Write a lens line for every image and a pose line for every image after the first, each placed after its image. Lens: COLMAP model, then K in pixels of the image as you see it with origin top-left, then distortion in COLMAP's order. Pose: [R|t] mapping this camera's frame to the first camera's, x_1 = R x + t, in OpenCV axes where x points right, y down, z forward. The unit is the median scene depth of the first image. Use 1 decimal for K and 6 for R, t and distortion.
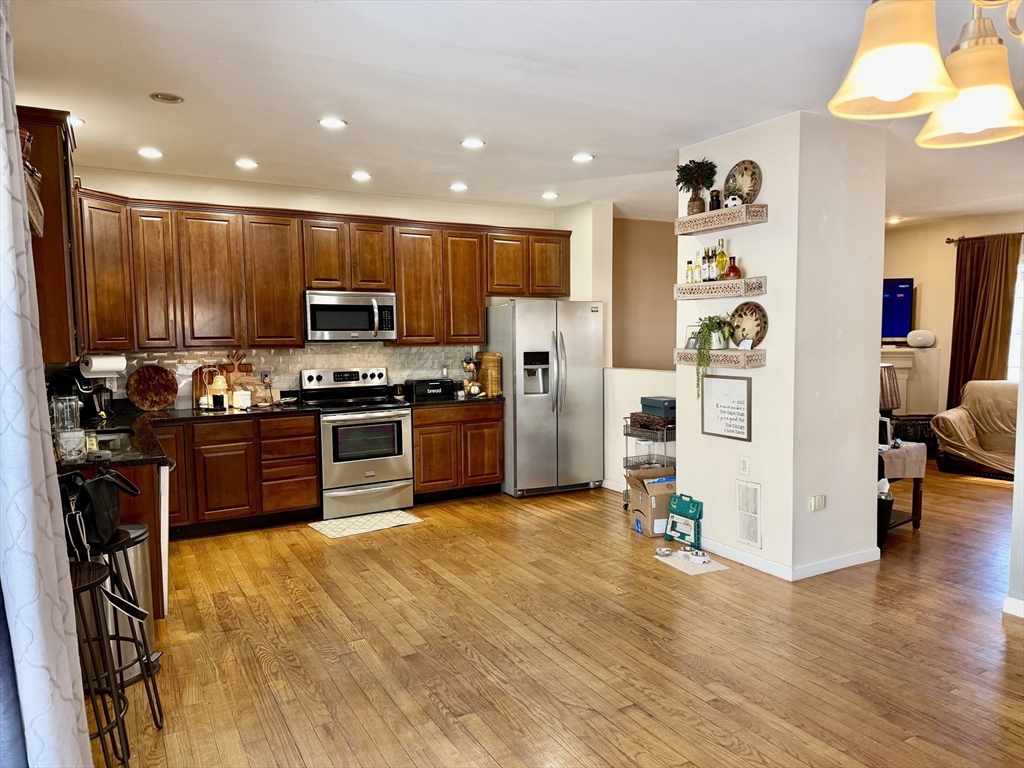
lens RADIAL K [[709.5, 0, 514.5], [0, 709.5, 387.4], [0, 0, 1]] dist [0.081631, -0.100575]
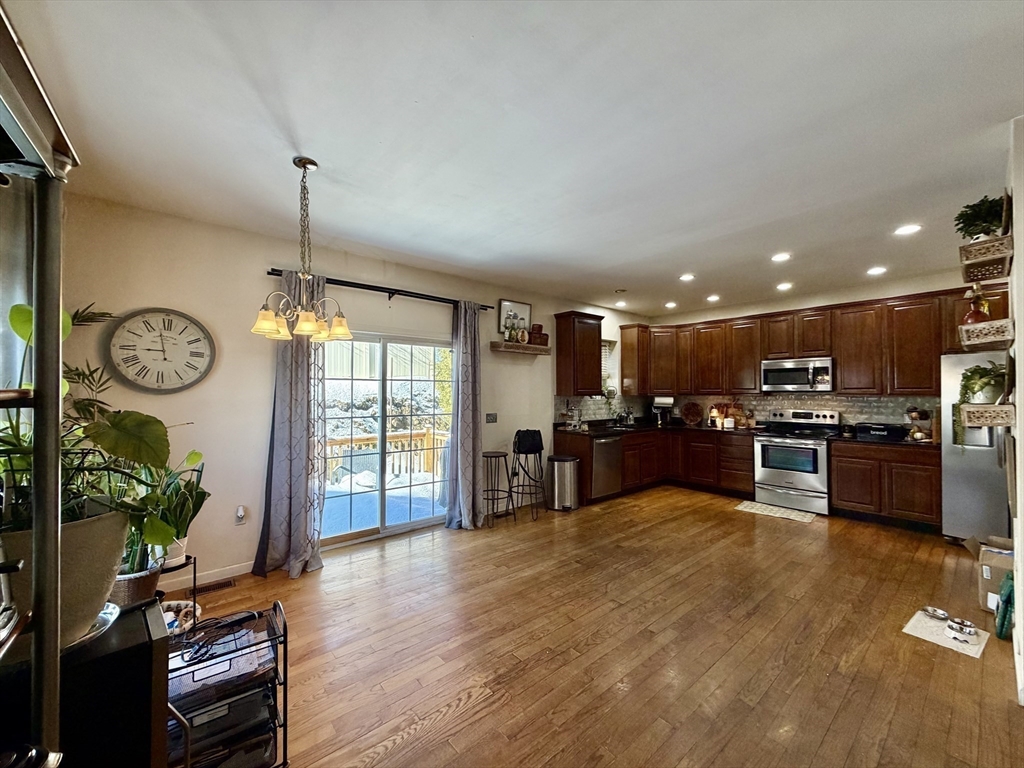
lens RADIAL K [[405.6, 0, 506.8], [0, 405.6, 385.8], [0, 0, 1]] dist [-0.005483, 0.000106]
pose [[0.174720, -0.002872, -0.984614, 0.517743], [-0.076612, 0.996924, -0.016502, -0.017294], [0.981633, 0.078317, 0.173963, 0.257409]]
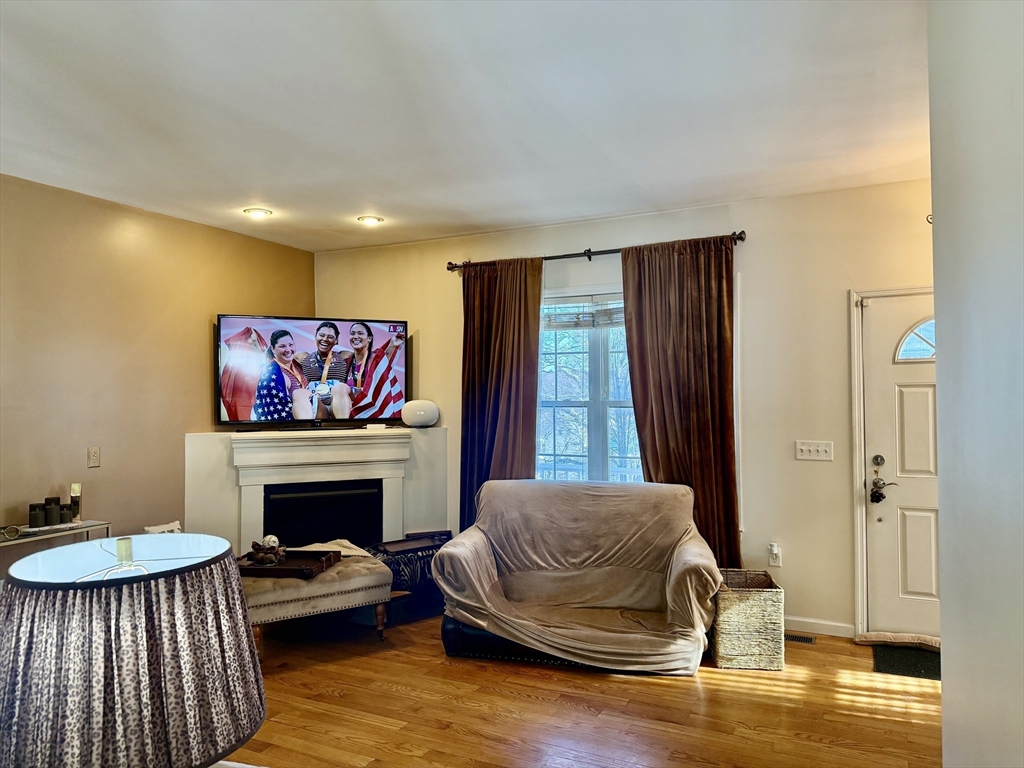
lens RADIAL K [[709.5, 0, 509.8], [0, 709.5, 380.3], [0, 0, 1]] dist [0.081631, -0.100575]
pose [[0.826285, 0.013329, 0.563094, 0.397528], [0.045025, 0.994958, -0.089622, -0.053843], [-0.561449, 0.099407, 0.821519, 0.627848]]
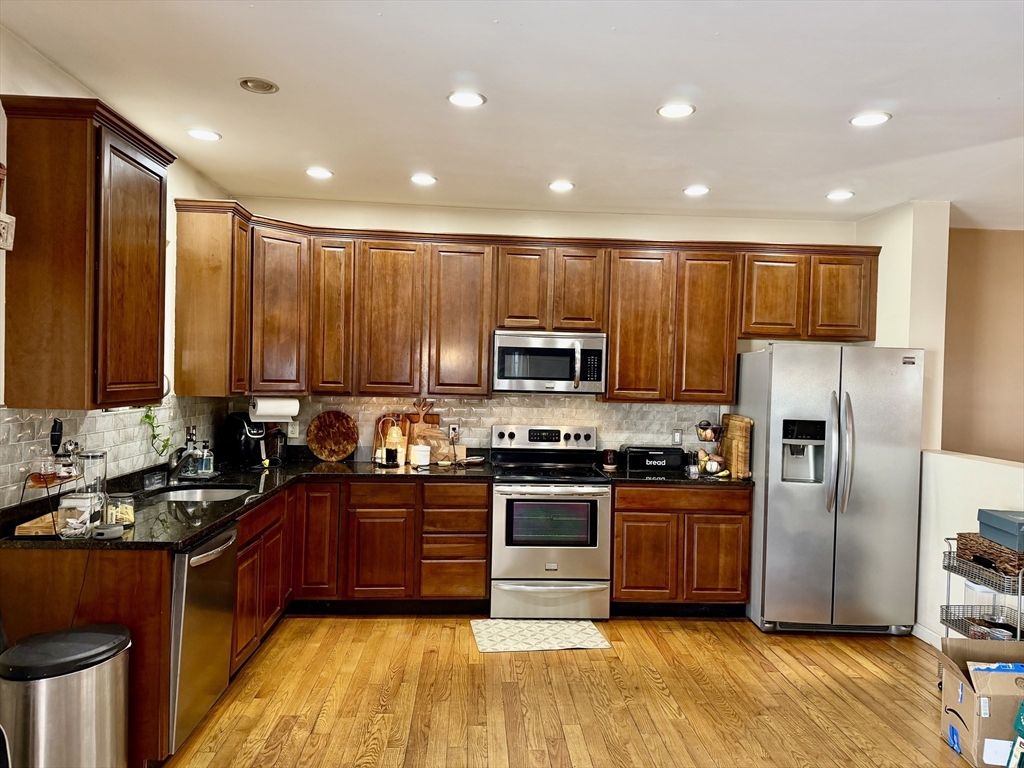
lens RADIAL K [[709.5, 0, 509.1], [0, 709.5, 385.2], [0, 0, 1]] dist [0.081631, -0.100575]
pose [[0.895015, 0.040555, -0.444189, 0.088312], [-0.069832, 0.996318, -0.049742, -0.031675], [0.440536, 0.075539, 0.894551, 0.273513]]
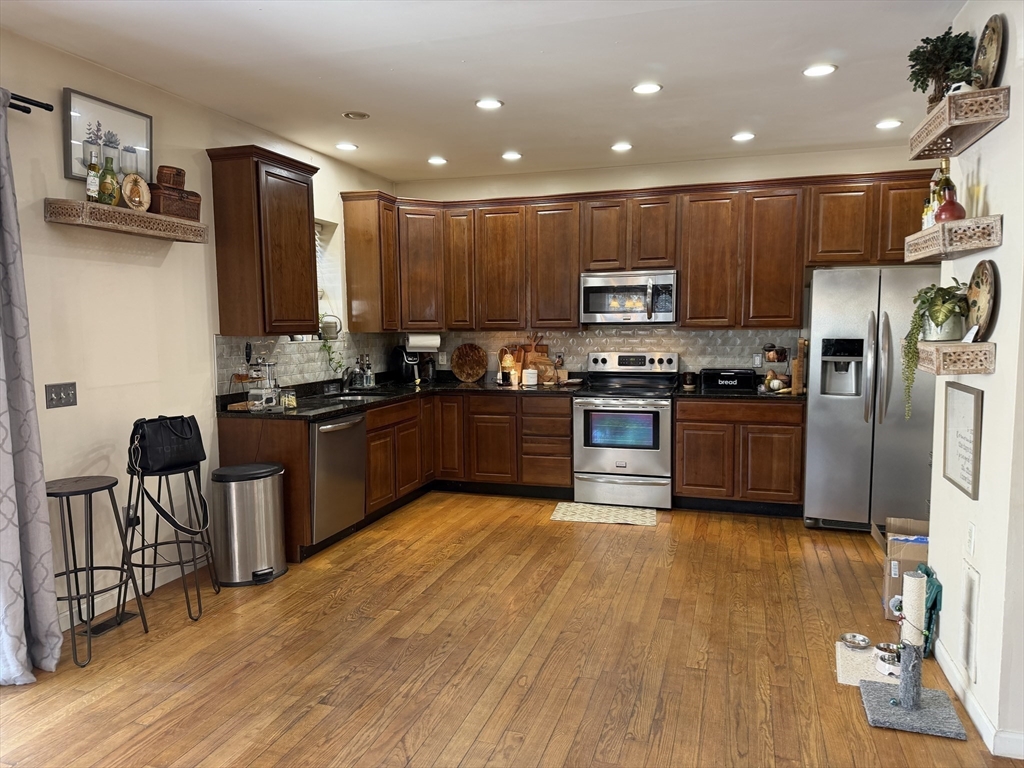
lens RADIAL K [[709.5, 0, 511.3], [0, 709.5, 388.3], [0, 0, 1]] dist [0.081631, -0.100575]
pose [[0.679586, 0.074569, -0.729796, 0.375139], [-0.055591, 0.997195, 0.050124, -0.018179], [0.731487, 0.006506, 0.681825, 0.244247]]
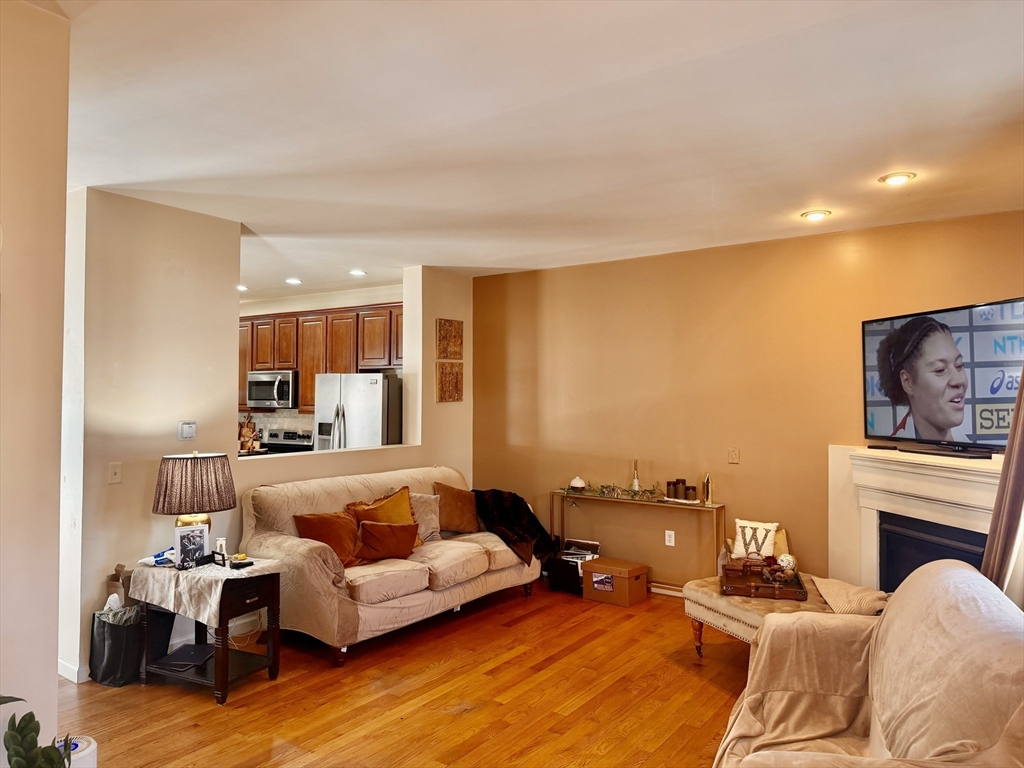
lens RADIAL K [[709.5, 0, 495.2], [0, 709.5, 390.4], [0, 0, 1]] dist [0.081631, -0.100575]
pose [[0.430823, 0.002919, -0.902432, 1.152458], [-0.079826, 0.996198, -0.034886, -0.086932], [0.898899, 0.087067, 0.429419, 0.820300]]
